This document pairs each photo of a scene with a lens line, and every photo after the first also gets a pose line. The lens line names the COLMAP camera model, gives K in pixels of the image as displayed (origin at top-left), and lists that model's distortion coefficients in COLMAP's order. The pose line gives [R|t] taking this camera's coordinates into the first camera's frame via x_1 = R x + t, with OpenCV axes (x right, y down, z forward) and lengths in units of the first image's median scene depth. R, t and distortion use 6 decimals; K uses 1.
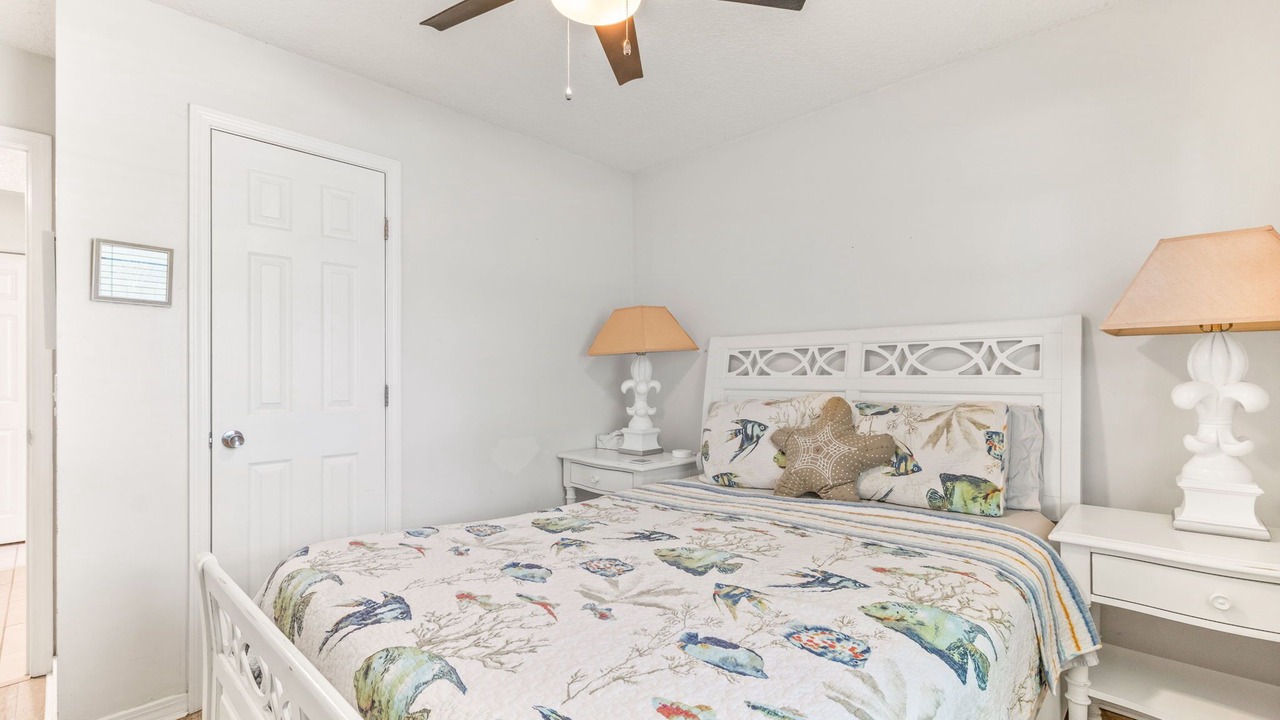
lens RADIAL K [[560.9, 0, 641.3], [0, 560.9, 368.4], [0, 0, 1]] dist [0.003703, 0.000129]
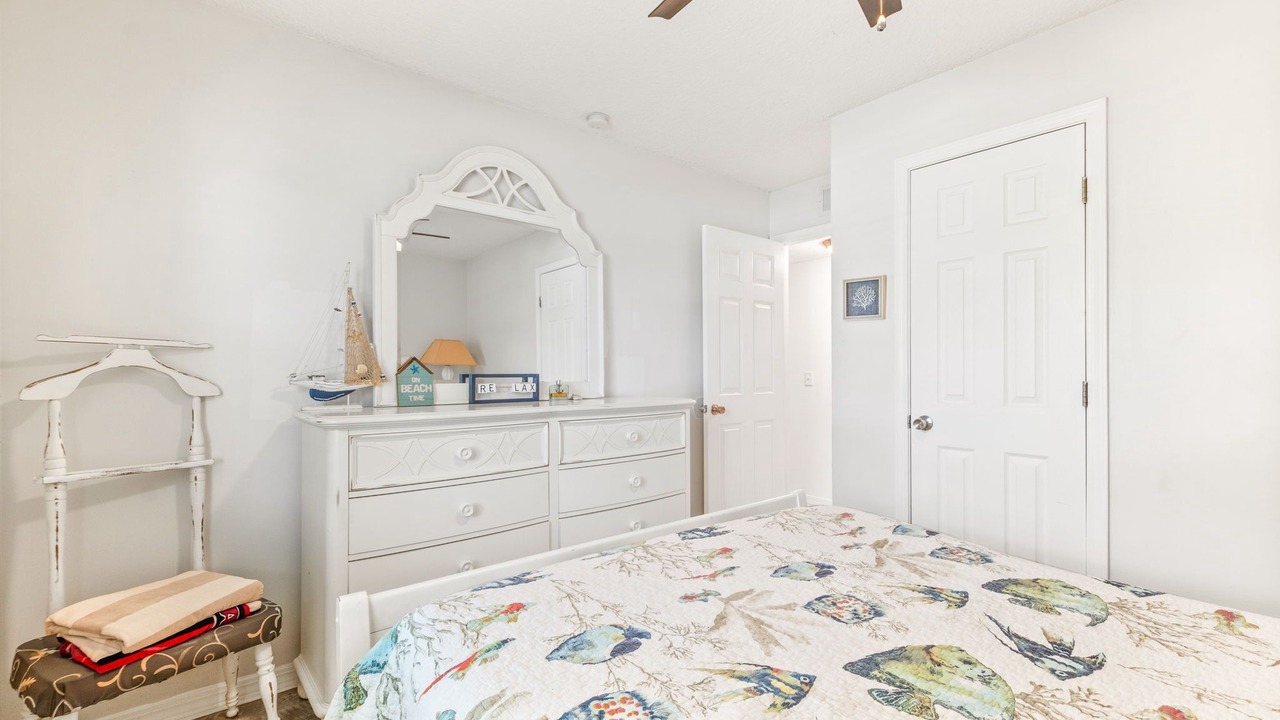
lens RADIAL K [[560.9, 0, 641.3], [0, 560.9, 368.4], [0, 0, 1]] dist [0.003703, 0.000129]
pose [[-0.122919, -0.000931, -0.992416, 0.528590], [0.013579, 0.999904, -0.002619, 0.005545], [0.992324, -0.013798, -0.122895, 0.556470]]
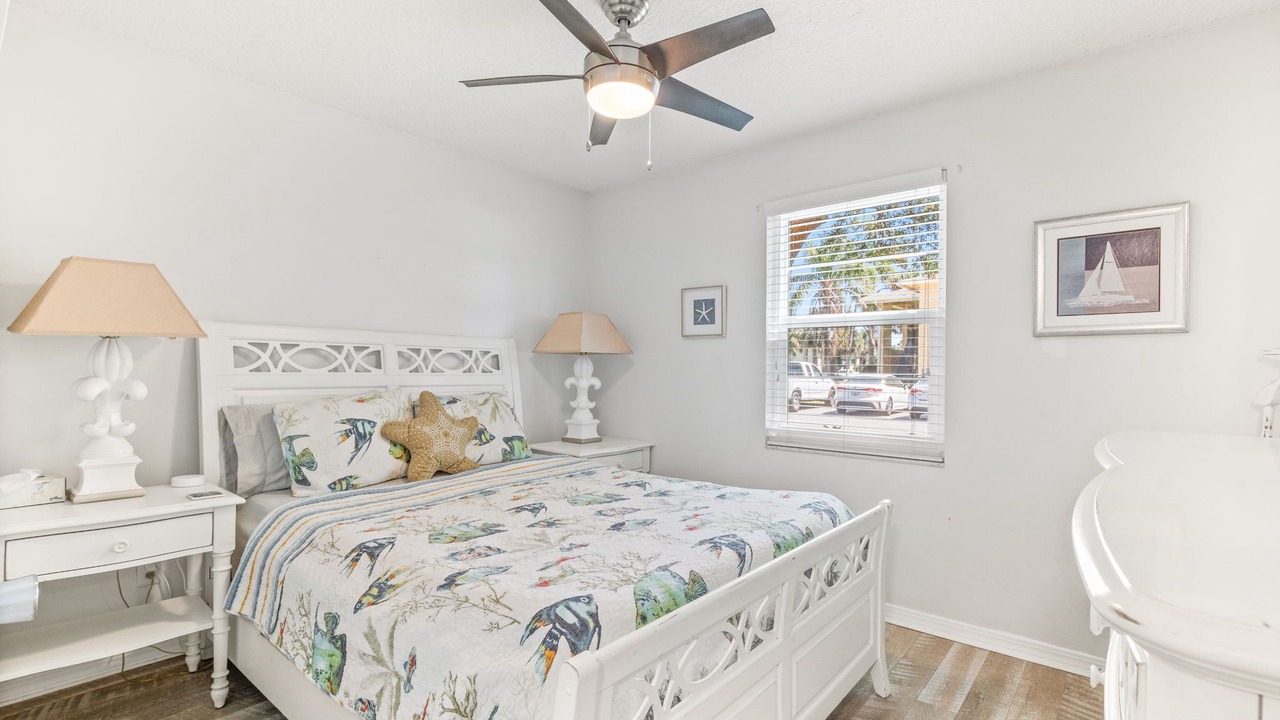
lens RADIAL K [[565.6, 0, 641.0], [0, 565.6, 375.3], [0, 0, 1]] dist [-0.022274, 0.000003]
pose [[-0.044134, -0.001589, 0.999024, -0.998159], [-0.017466, 0.999847, 0.000818, 0.010092], [-0.998873, -0.017413, -0.044155, 0.688729]]
